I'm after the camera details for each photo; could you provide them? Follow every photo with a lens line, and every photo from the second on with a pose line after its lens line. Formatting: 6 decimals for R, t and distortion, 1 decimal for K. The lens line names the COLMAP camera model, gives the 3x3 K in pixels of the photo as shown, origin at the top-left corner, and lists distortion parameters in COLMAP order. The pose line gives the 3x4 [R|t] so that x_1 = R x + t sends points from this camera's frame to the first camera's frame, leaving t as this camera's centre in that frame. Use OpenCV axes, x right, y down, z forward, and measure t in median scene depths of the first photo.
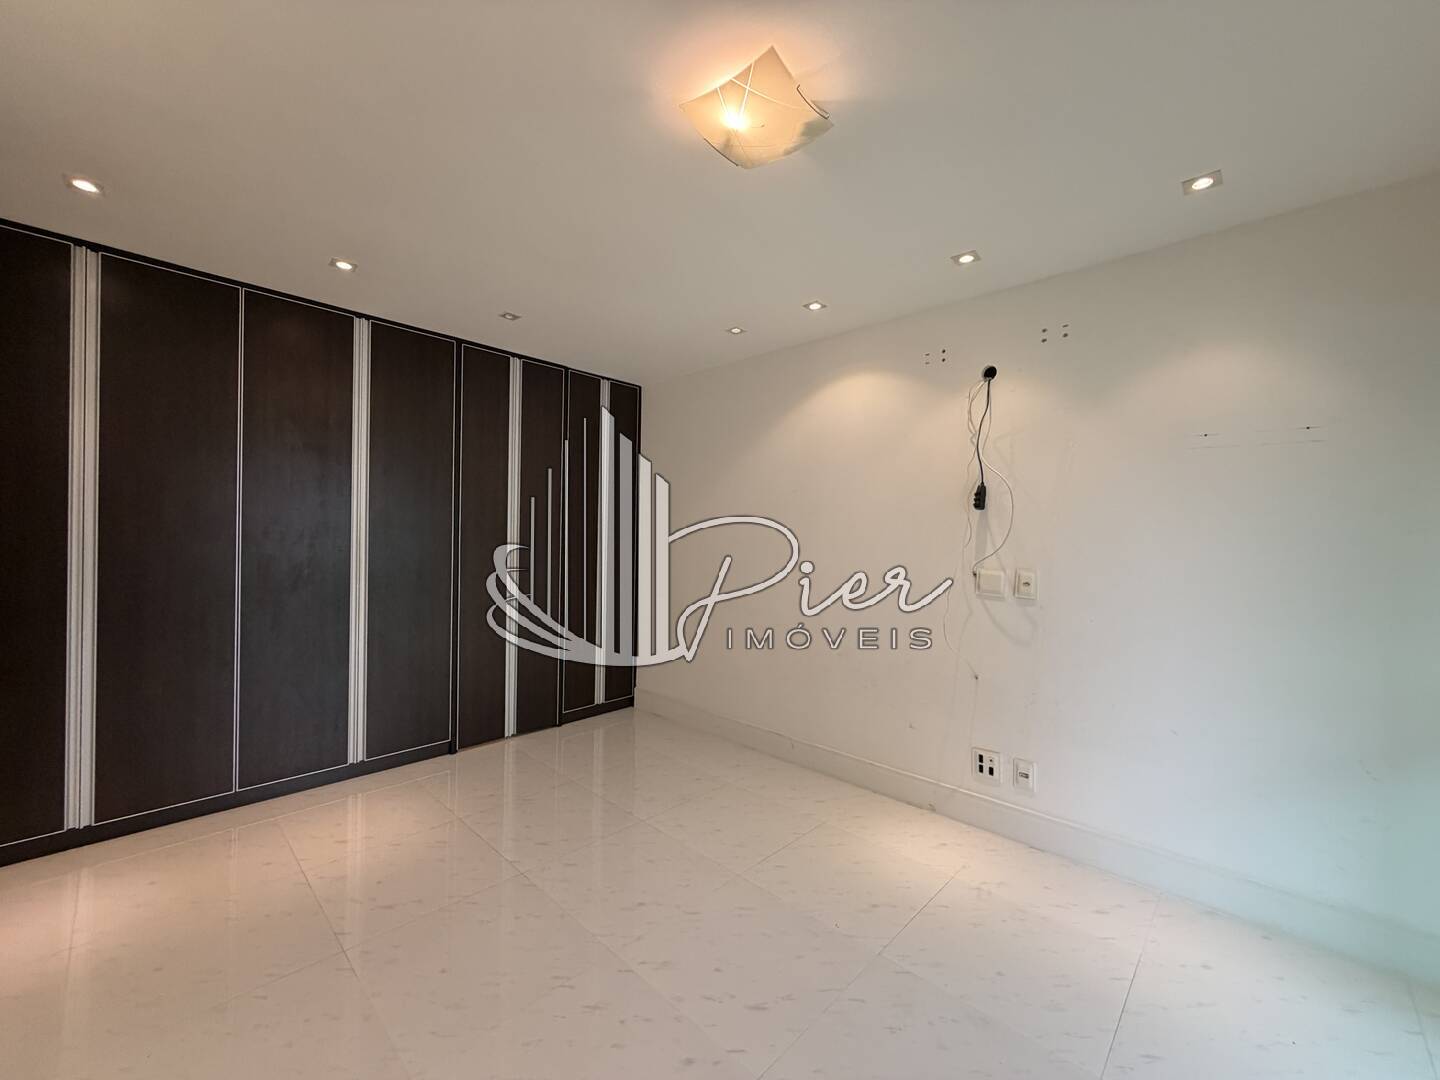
lens RADIAL K [[576.1, 0, 715.3], [0, 576.1, 539.6], [0, 0, 1]] dist [-0.000433, 0.000242]
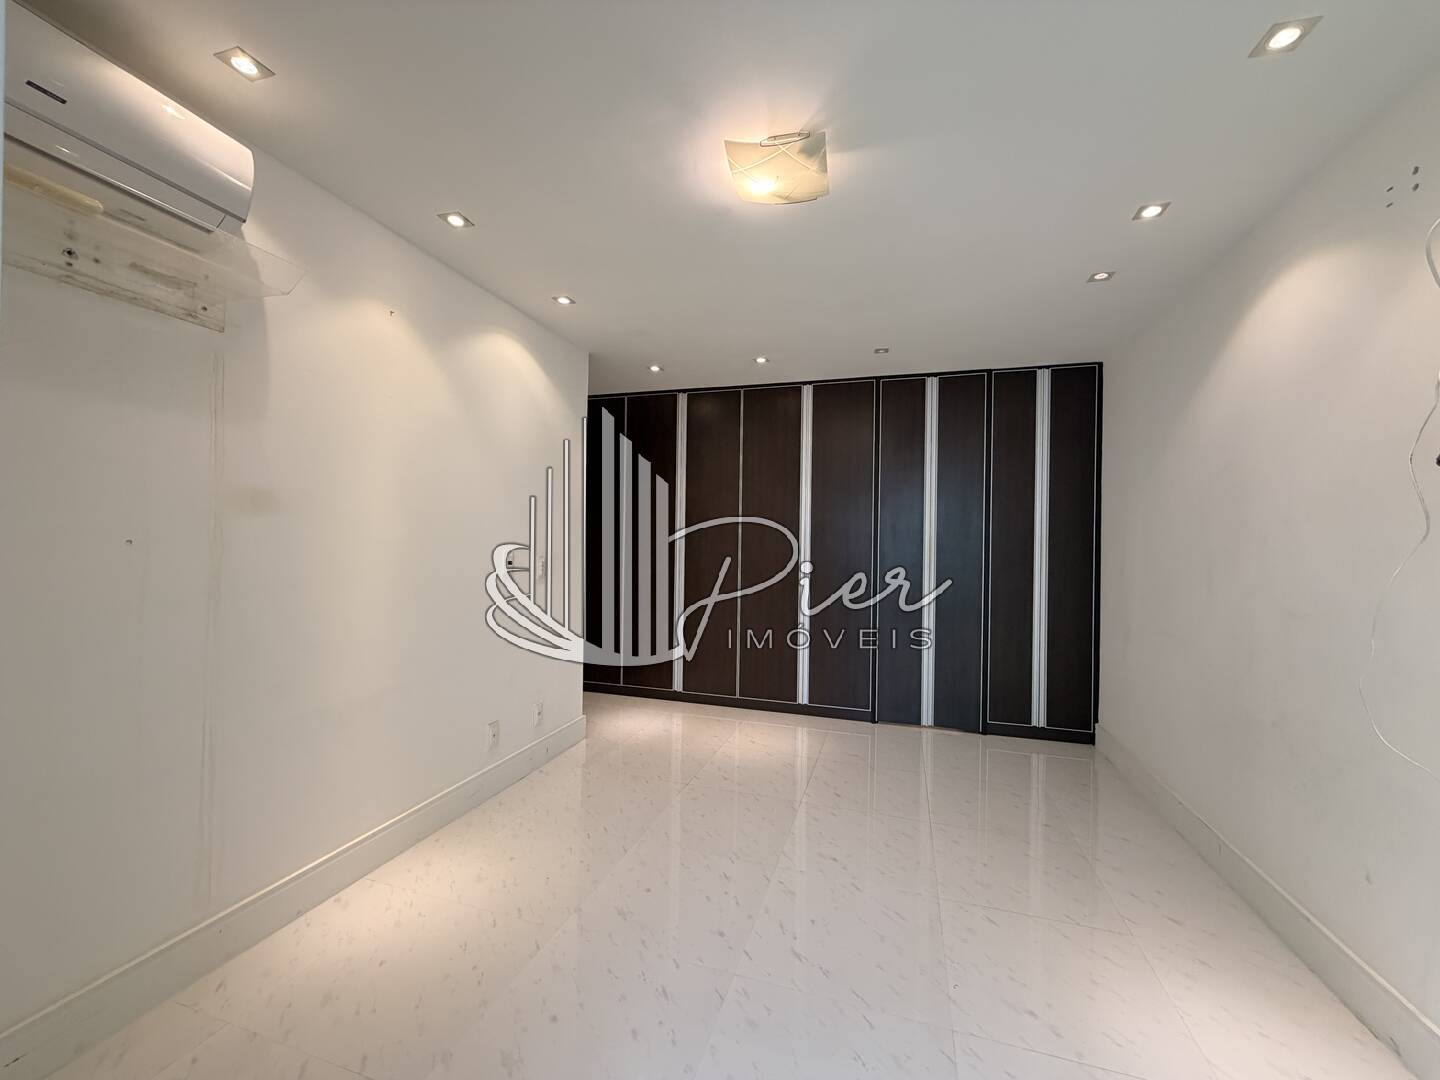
lens RADIAL K [[576.1, 0, 715.3], [0, 576.1, 539.6], [0, 0, 1]] dist [-0.000433, 0.000242]
pose [[0.440846, -0.013125, -0.897487, 0.470612], [-0.010988, 0.999739, -0.020018, 0.018592], [0.897516, 0.018686, 0.440587, 0.169605]]
